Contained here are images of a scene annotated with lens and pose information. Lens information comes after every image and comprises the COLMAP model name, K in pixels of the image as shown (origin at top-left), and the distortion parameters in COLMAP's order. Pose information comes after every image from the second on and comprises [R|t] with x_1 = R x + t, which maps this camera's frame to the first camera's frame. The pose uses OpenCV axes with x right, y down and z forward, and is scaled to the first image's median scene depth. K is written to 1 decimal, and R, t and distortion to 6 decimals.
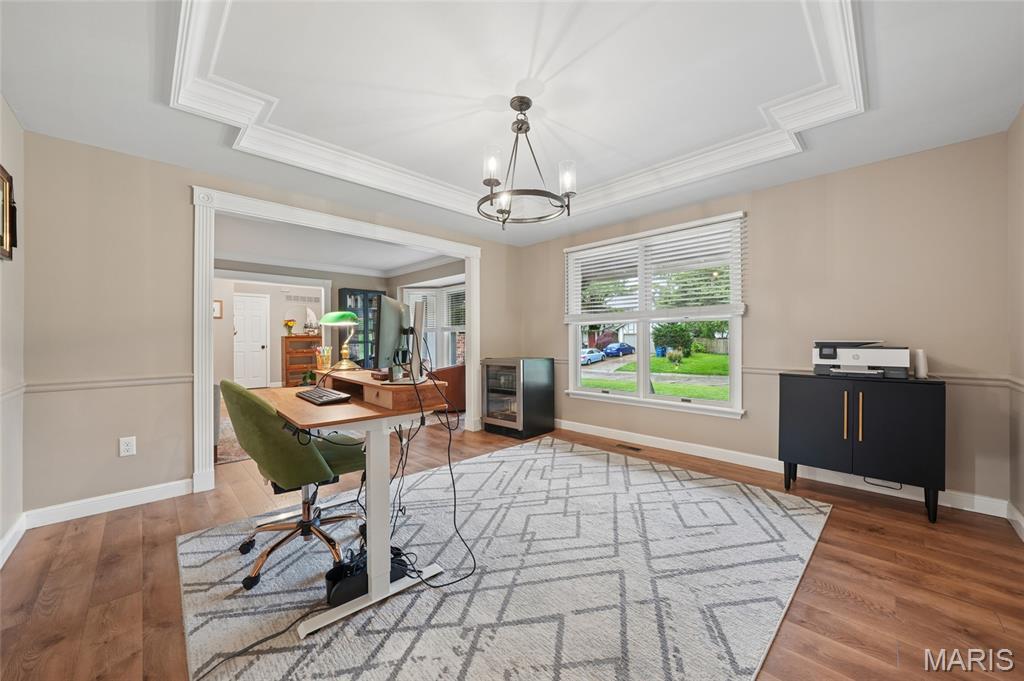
lens RADIAL K [[376.3, 0, 509.1], [0, 376.3, 341.2], [0, 0, 1]] dist [0.001053, 0.000048]
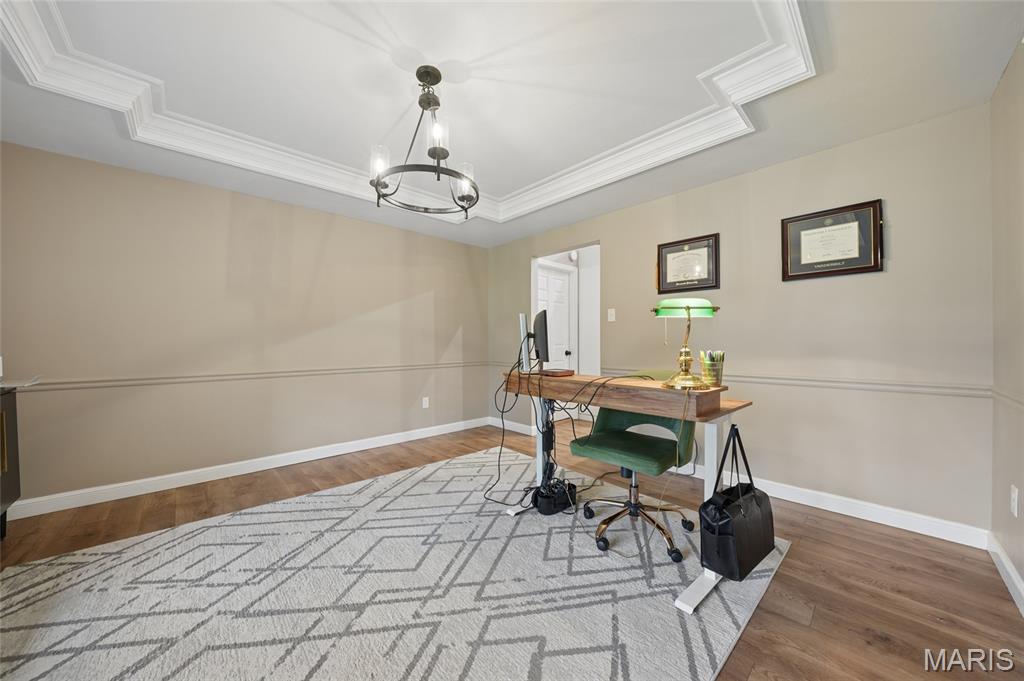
lens RADIAL K [[354.3, 0, 512.8], [0, 354.3, 341.3], [0, 0, 1]] dist [-0.001554, -0.000114]
pose [[-0.999900, 0.008911, 0.010964, -0.178397], [0.008894, 0.999959, -0.001541, -0.004070], [-0.010977, -0.001444, -0.999939, 1.918821]]
